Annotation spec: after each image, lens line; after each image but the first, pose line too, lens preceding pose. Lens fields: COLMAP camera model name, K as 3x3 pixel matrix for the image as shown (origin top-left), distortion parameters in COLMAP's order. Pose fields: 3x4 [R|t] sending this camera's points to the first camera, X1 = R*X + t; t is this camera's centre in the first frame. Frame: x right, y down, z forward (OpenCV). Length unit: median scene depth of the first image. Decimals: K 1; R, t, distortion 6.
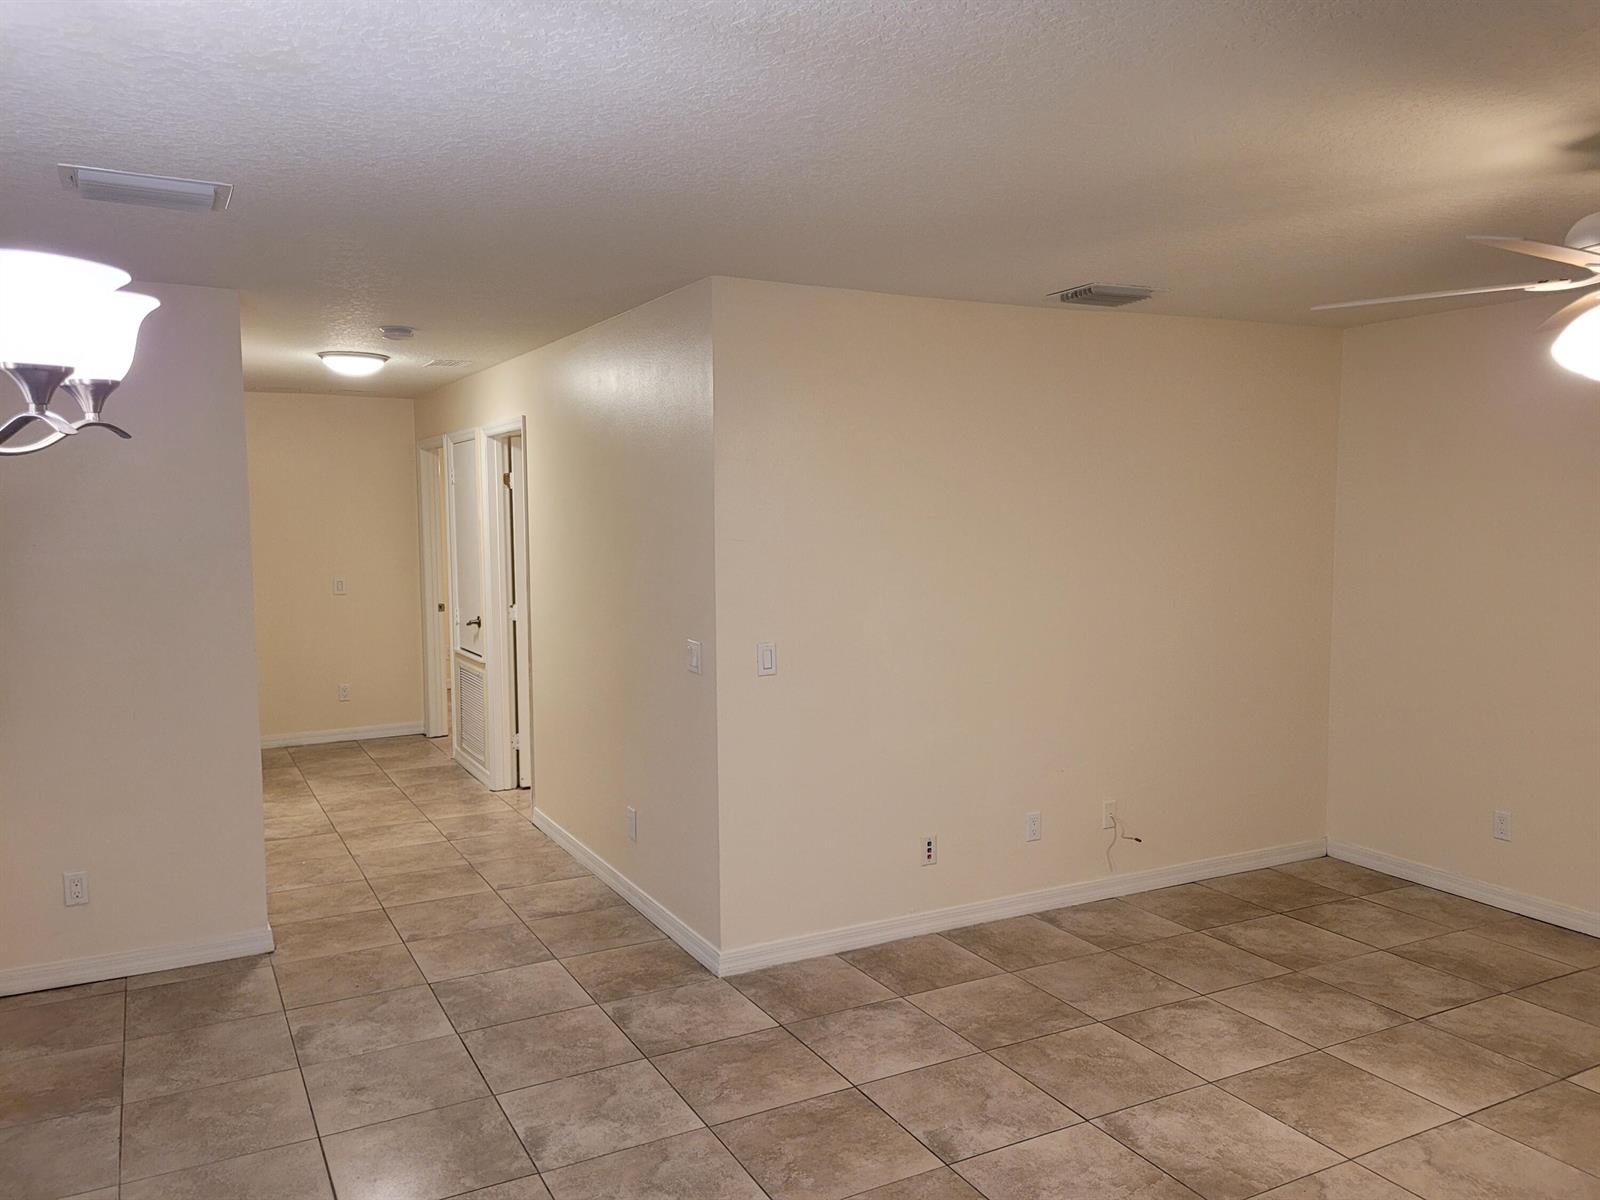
lens RADIAL K [[1196.7, 0, 800.4], [0, 1196.7, 591.9], [0, 0, 1]] dist [0.063489, -0.054889]
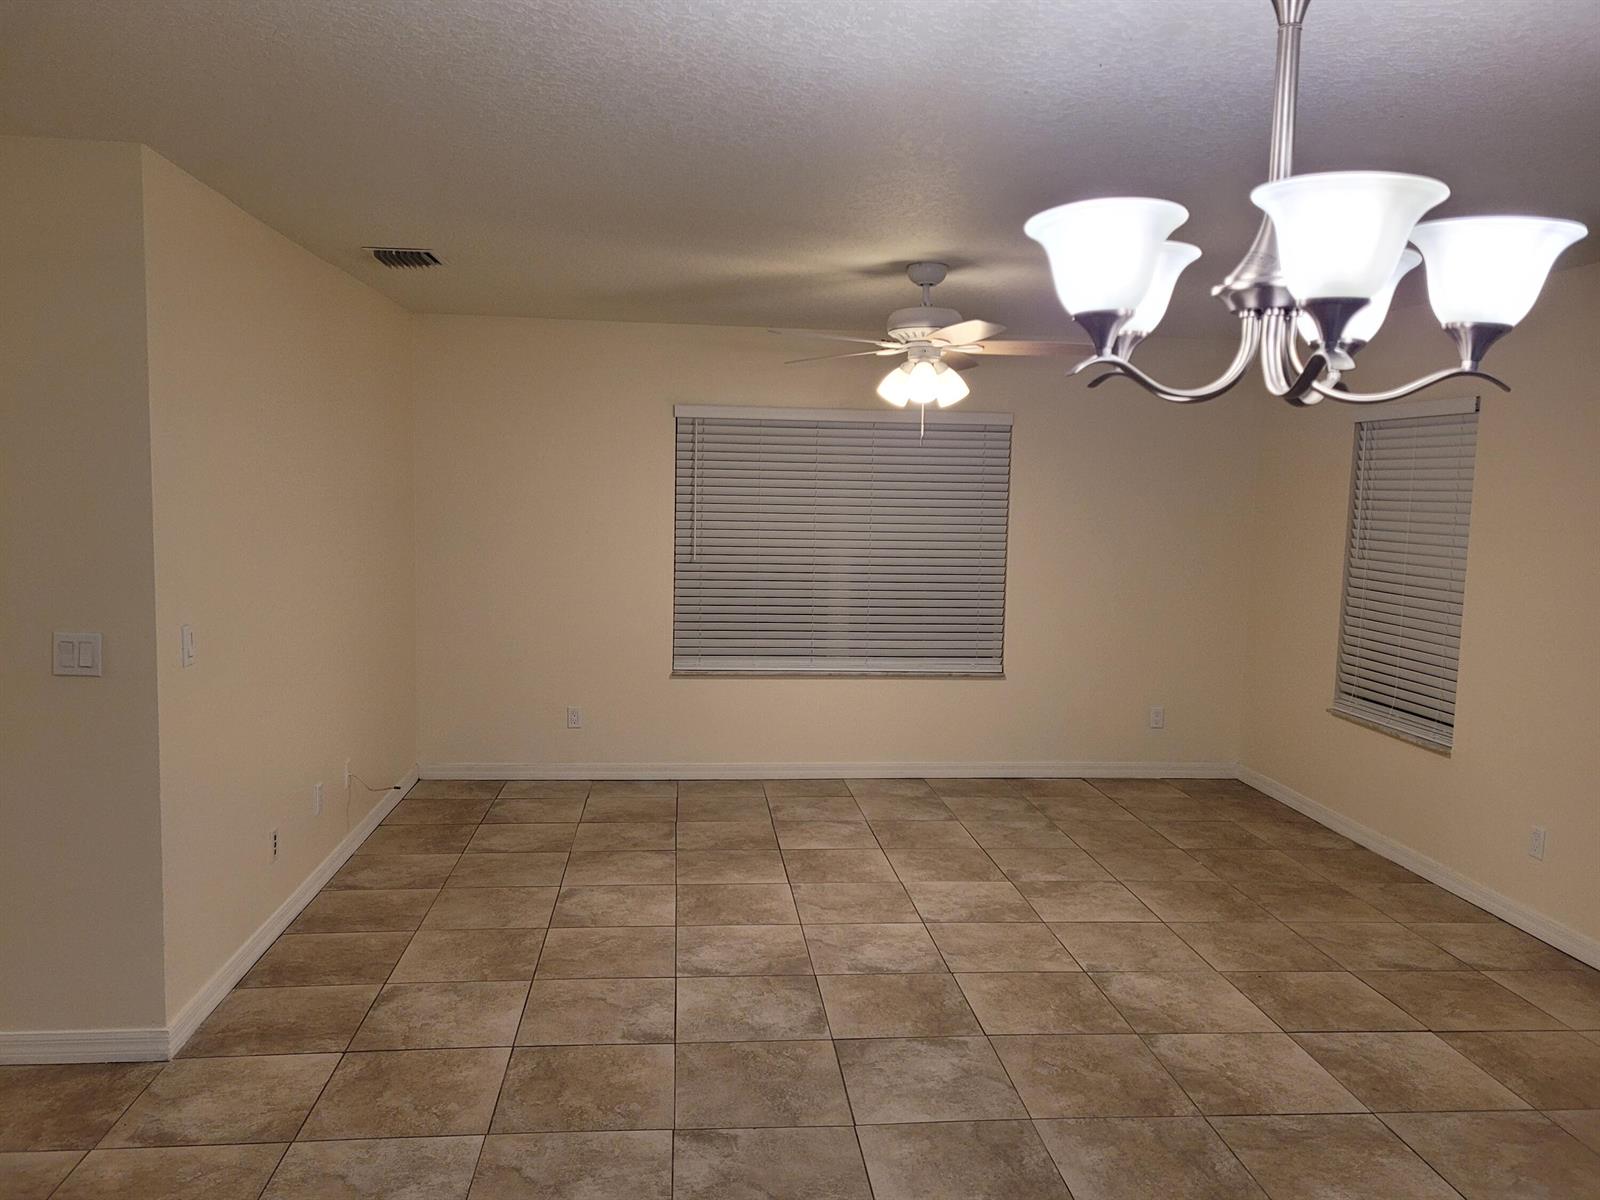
lens RADIAL K [[1196.7, 0, 806.6], [0, 1196.7, 599.8], [0, 0, 1]] dist [0.063489, -0.054889]
pose [[0.386795, -0.073715, 0.919215, -0.647190], [0.045688, 0.997108, 0.060737, 0.001052], [-0.921033, 0.018505, 0.389044, 0.348026]]
